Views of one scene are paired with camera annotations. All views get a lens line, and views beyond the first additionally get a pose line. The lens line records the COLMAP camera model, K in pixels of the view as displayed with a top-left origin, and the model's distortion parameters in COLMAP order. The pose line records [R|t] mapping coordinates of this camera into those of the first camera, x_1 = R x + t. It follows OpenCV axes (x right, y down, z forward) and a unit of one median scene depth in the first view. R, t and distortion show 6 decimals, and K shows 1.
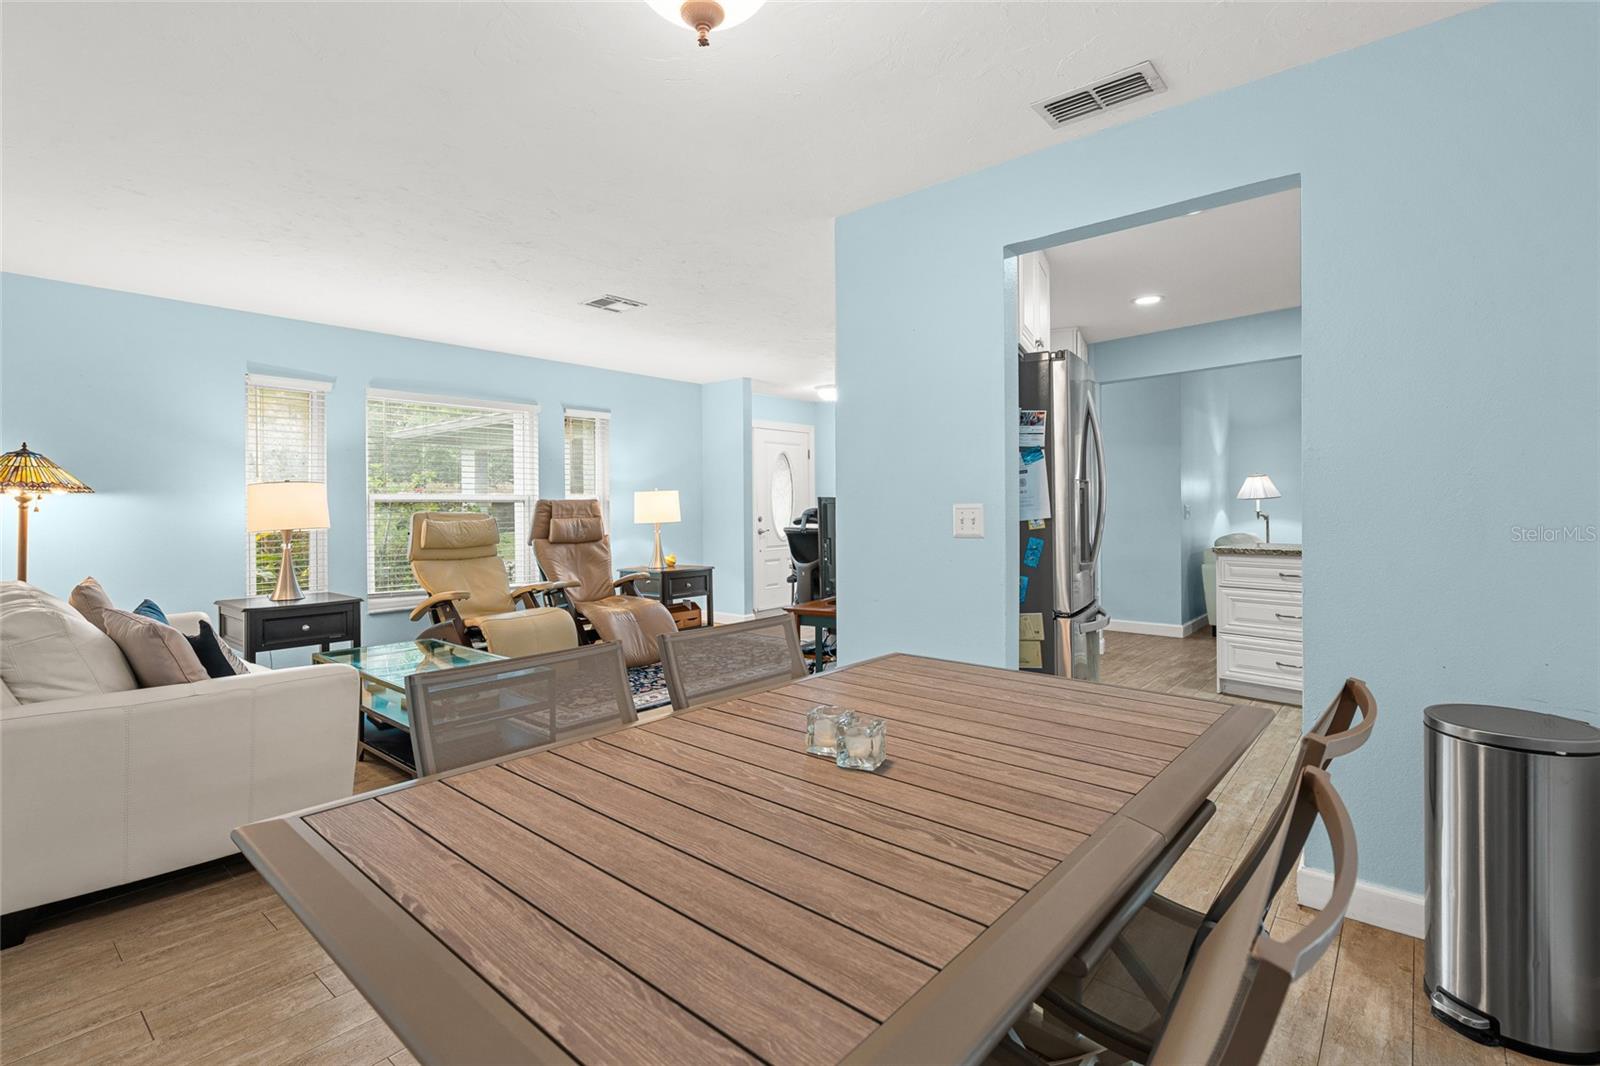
lens RADIAL K [[724.9, 0, 794.2], [0, 724.9, 517.2], [0, 0, 1]] dist [0.001722, 0.000597]
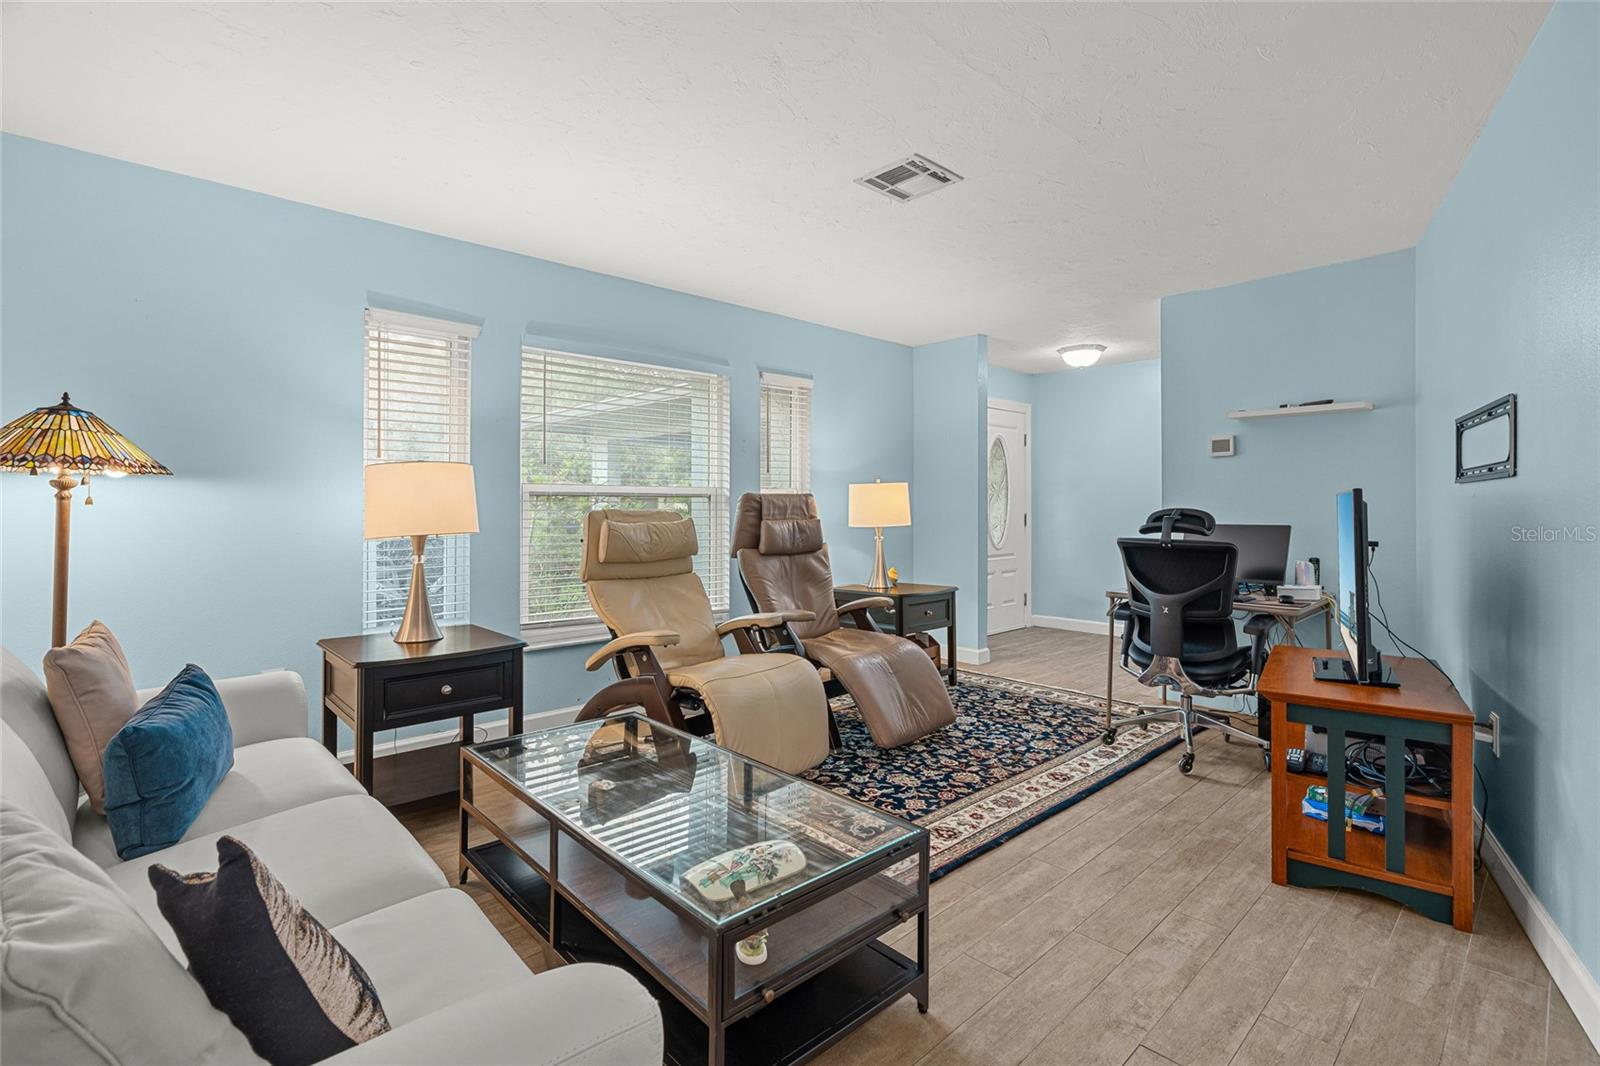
lens RADIAL K [[724.9, 0, 794.2], [0, 724.9, 517.2], [0, 0, 1]] dist [0.001722, 0.000597]
pose [[0.993023, 0.011996, -0.117308, -0.222752], [-0.011676, 0.999926, 0.003419, -0.003814], [0.117341, -0.002025, 0.993090, 0.302319]]
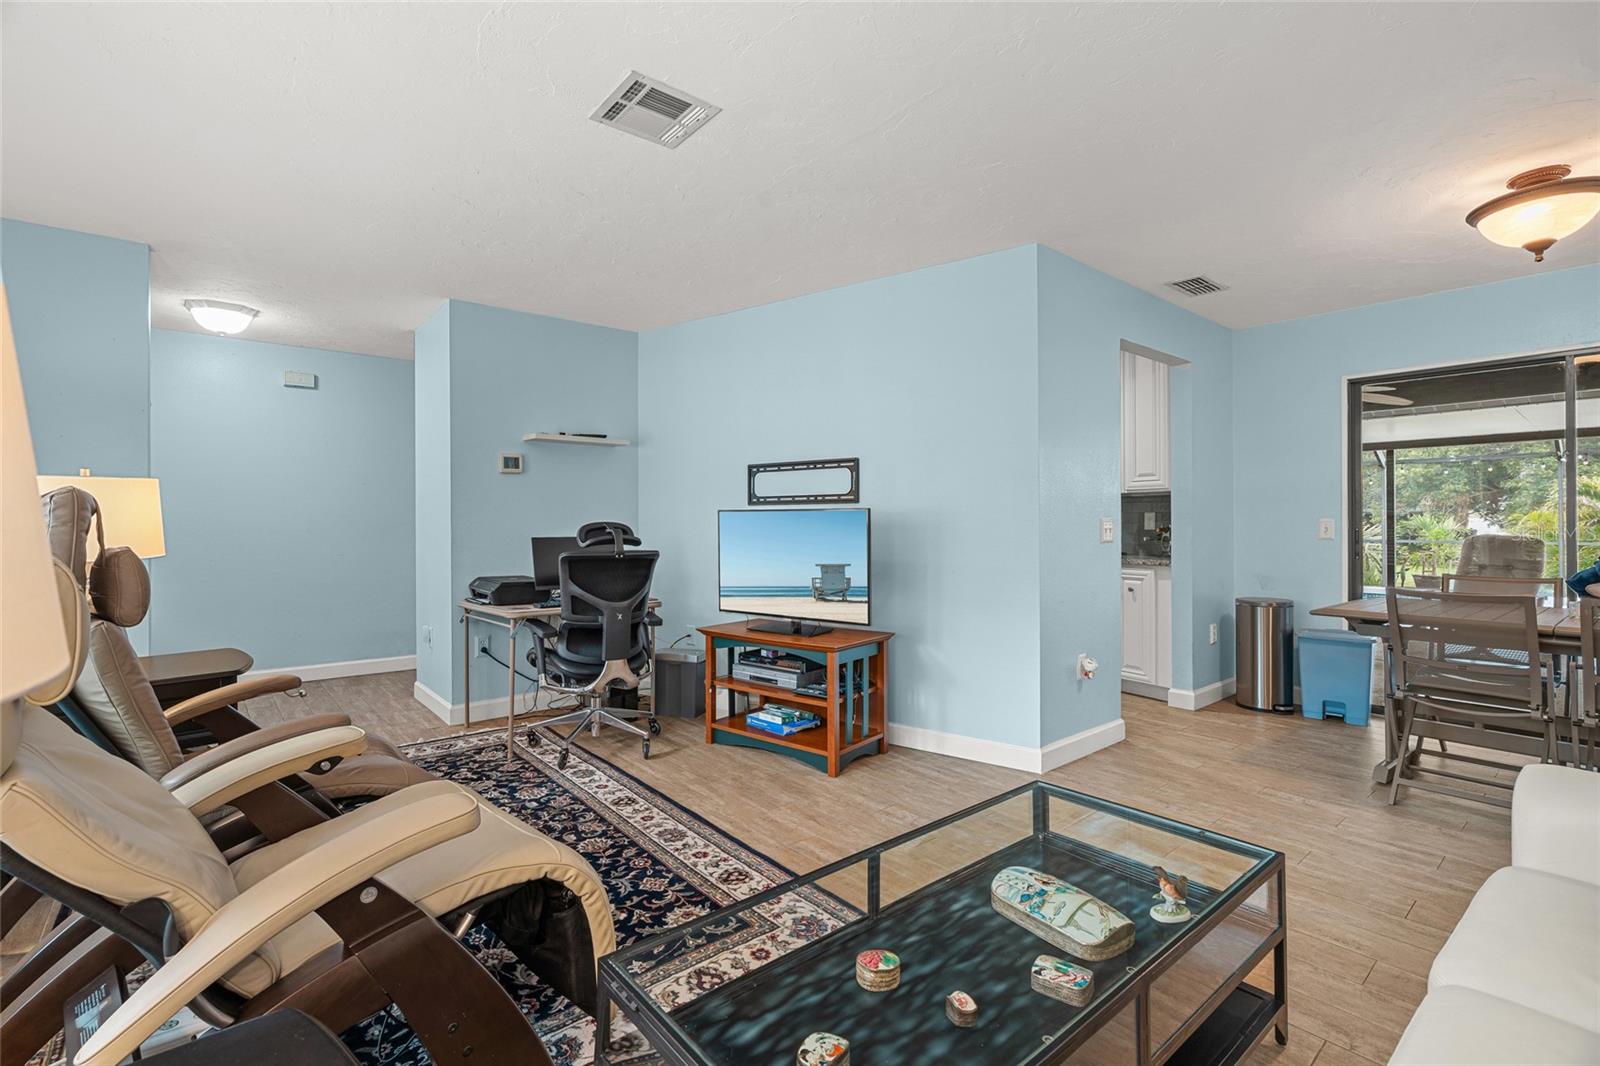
lens RADIAL K [[724.9, 0, 794.2], [0, 724.9, 517.2], [0, 0, 1]] dist [0.001722, 0.000597]
pose [[0.168301, 0.020138, 0.985530, -0.594519], [0.010704, 0.999695, -0.022256, 0.000711], [-0.985678, 0.014295, 0.168034, 0.670730]]
